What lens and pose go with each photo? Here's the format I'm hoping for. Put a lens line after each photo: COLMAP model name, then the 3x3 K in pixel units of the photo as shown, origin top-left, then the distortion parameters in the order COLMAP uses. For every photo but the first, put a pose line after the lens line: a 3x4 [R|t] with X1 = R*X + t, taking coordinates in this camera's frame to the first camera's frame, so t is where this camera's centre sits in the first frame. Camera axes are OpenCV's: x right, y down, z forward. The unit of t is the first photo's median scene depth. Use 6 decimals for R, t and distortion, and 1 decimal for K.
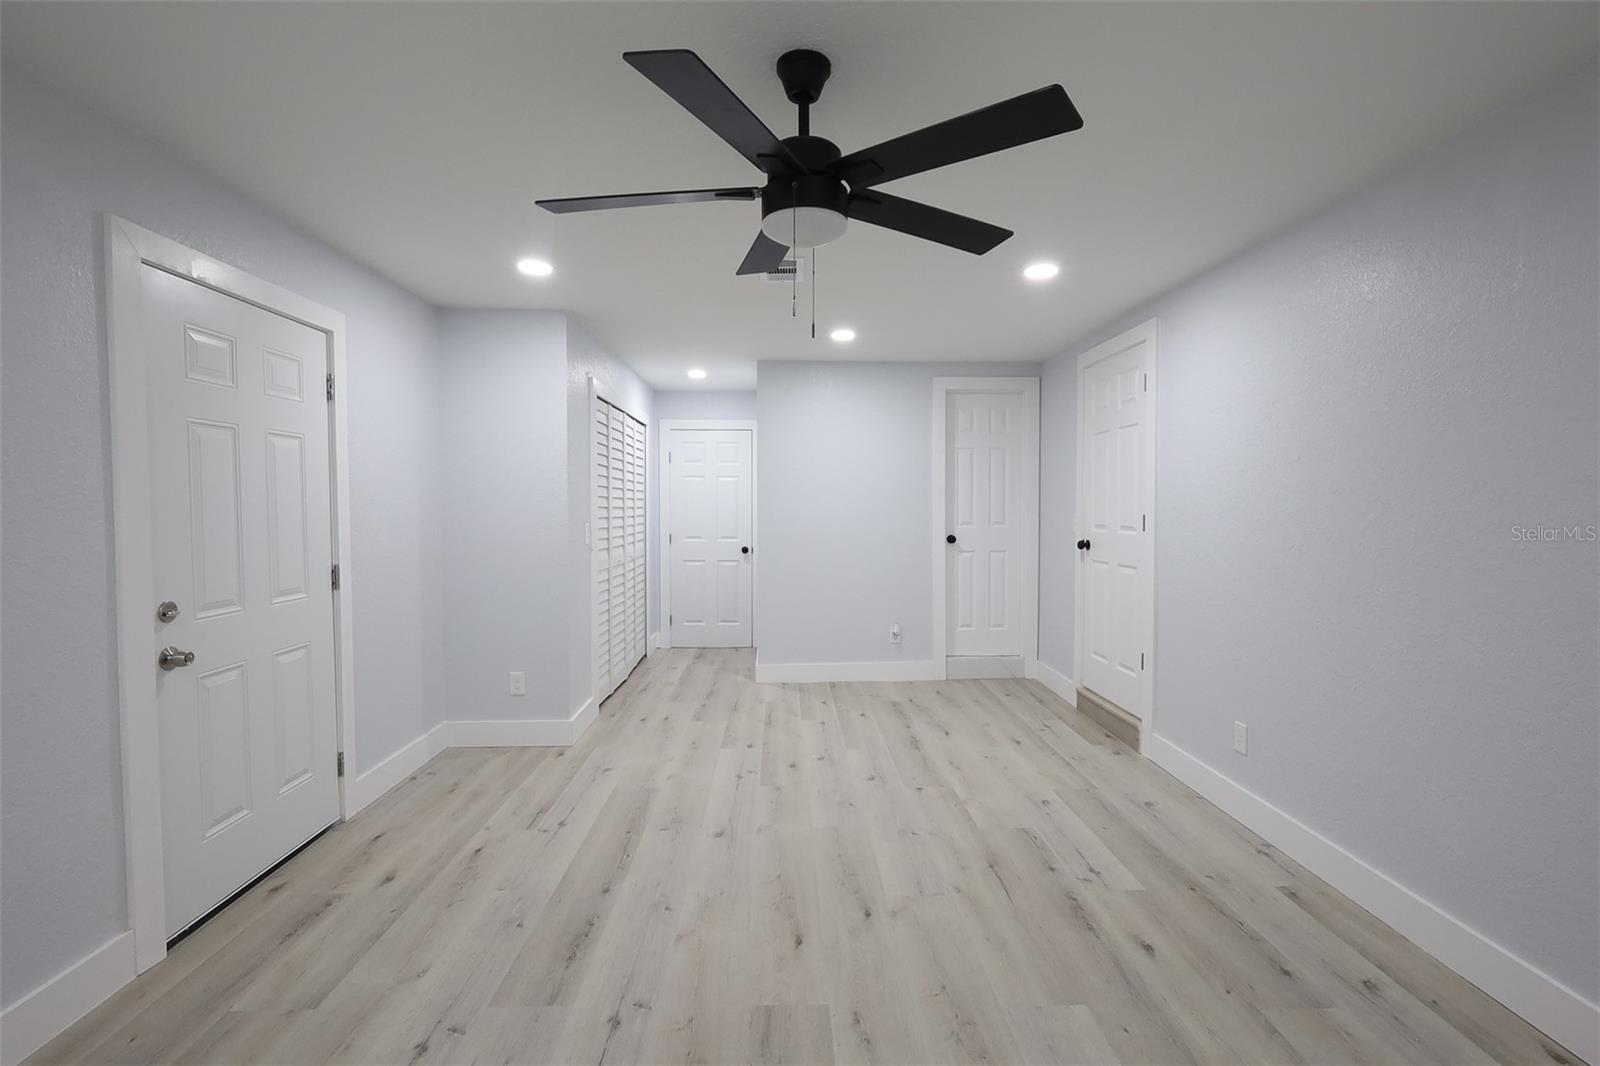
lens RADIAL K [[729.6, 0, 800.0], [0, 729.6, 533.0], [0, 0, 1]] dist [-0.000458, -0.000316]
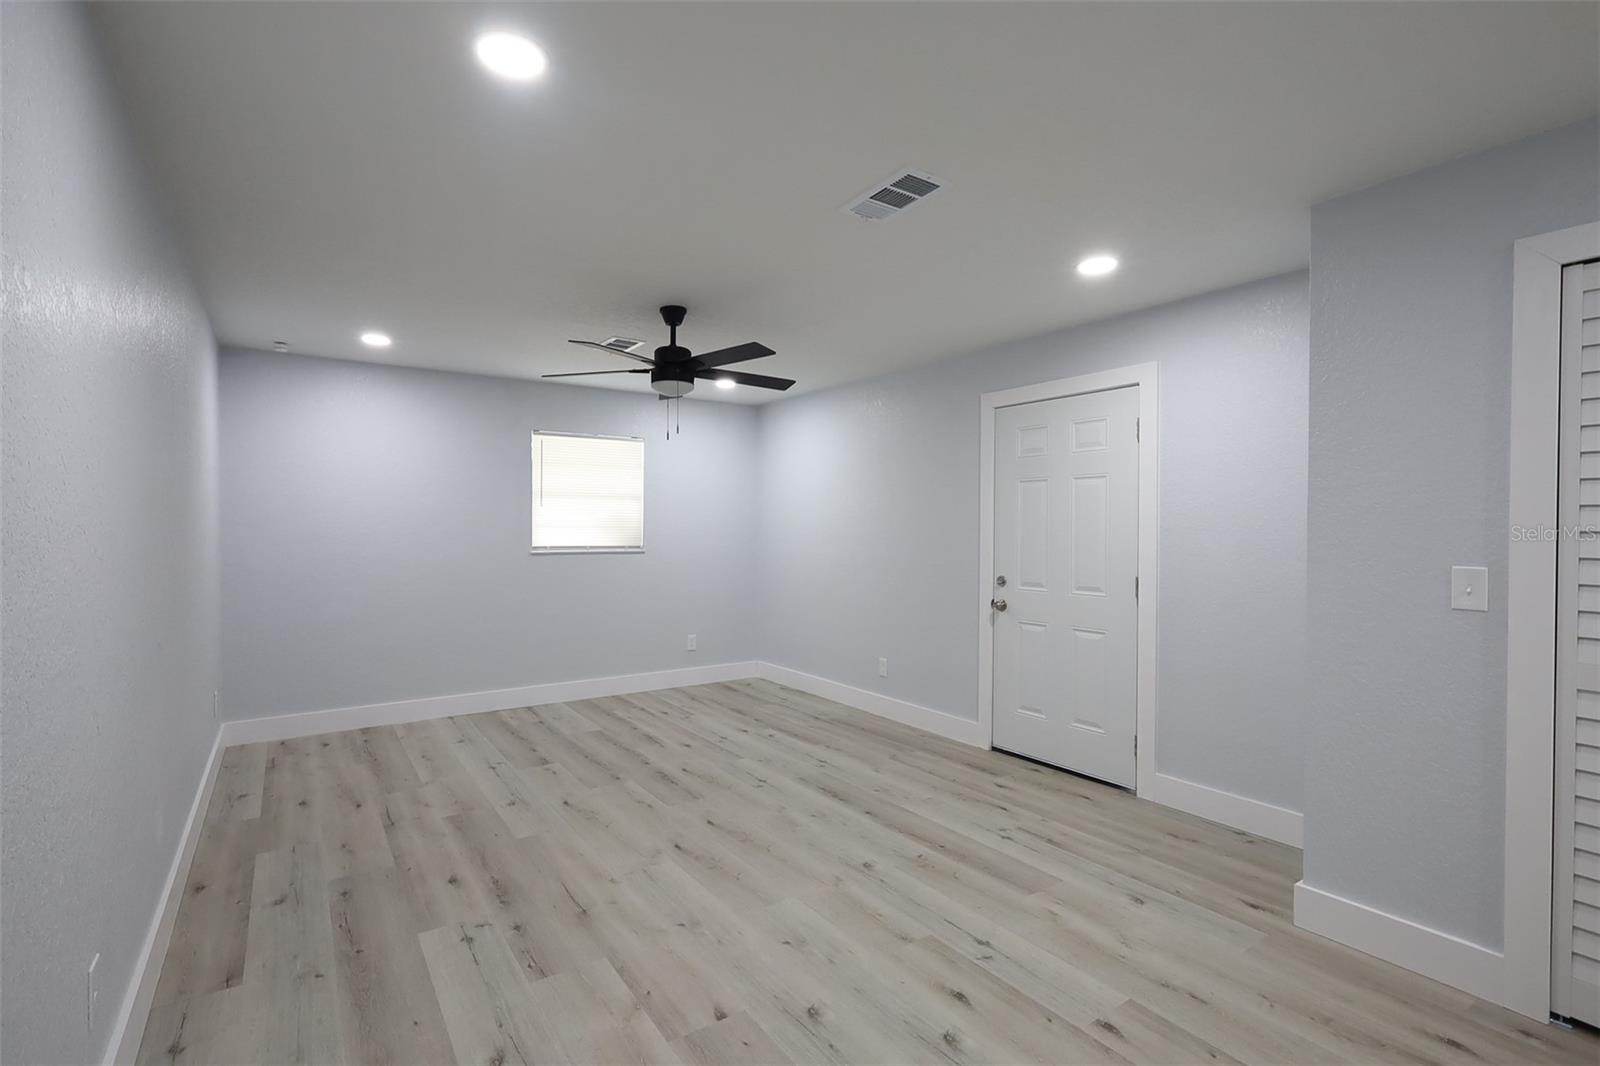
lens RADIAL K [[729.6, 0, 800.0], [0, 729.6, 533.0], [0, 0, 1]] dist [-0.000458, -0.000316]
pose [[-0.833008, 0.002654, -0.553255, 0.585804], [-0.024378, 0.998841, 0.041497, -0.077925], [0.552724, 0.048055, -0.831978, 2.038987]]
